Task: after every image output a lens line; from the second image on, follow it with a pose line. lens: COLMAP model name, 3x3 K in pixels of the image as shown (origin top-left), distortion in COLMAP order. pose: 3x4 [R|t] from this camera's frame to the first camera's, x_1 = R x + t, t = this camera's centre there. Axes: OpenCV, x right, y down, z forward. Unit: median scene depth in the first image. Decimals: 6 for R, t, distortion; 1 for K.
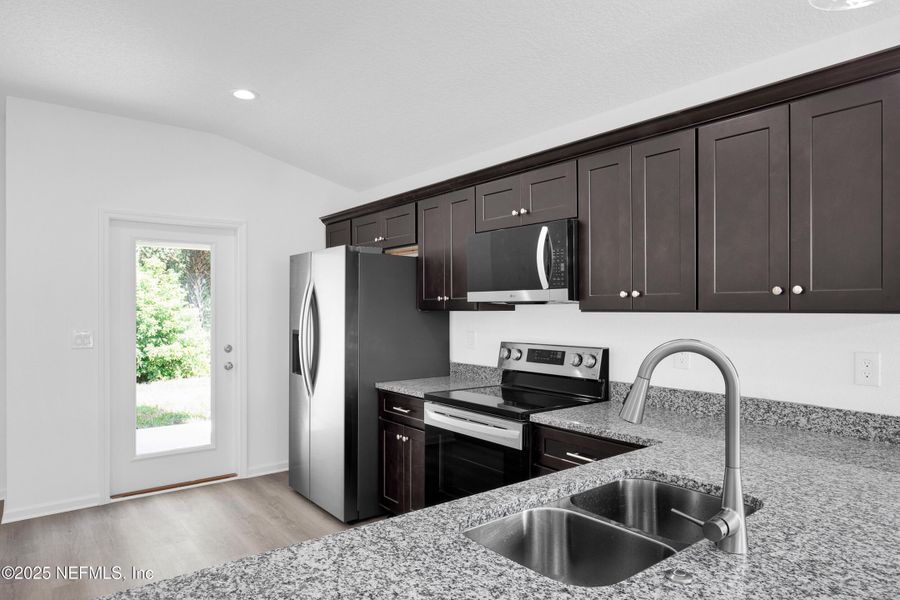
lens RADIAL K [[548.2, 0, 468.3], [0, 548.2, 303.1], [0, 0, 1]] dist [-0.014208, -0.000087]
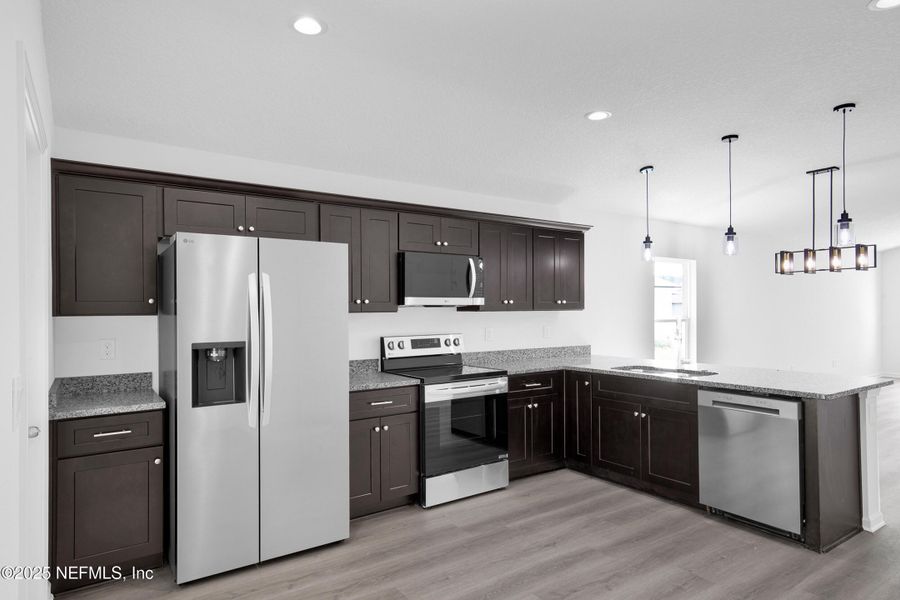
lens RADIAL K [[516.1, 0, 450.0], [0, 516.1, 300.0], [0, 0, 1]] dist [0.001082, 0.000180]
pose [[0.088679, 0.016277, 0.995927, -1.236708], [-0.001419, 0.999868, -0.016215, 0.005650], [-0.996059, 0.000024, 0.088690, 0.836670]]
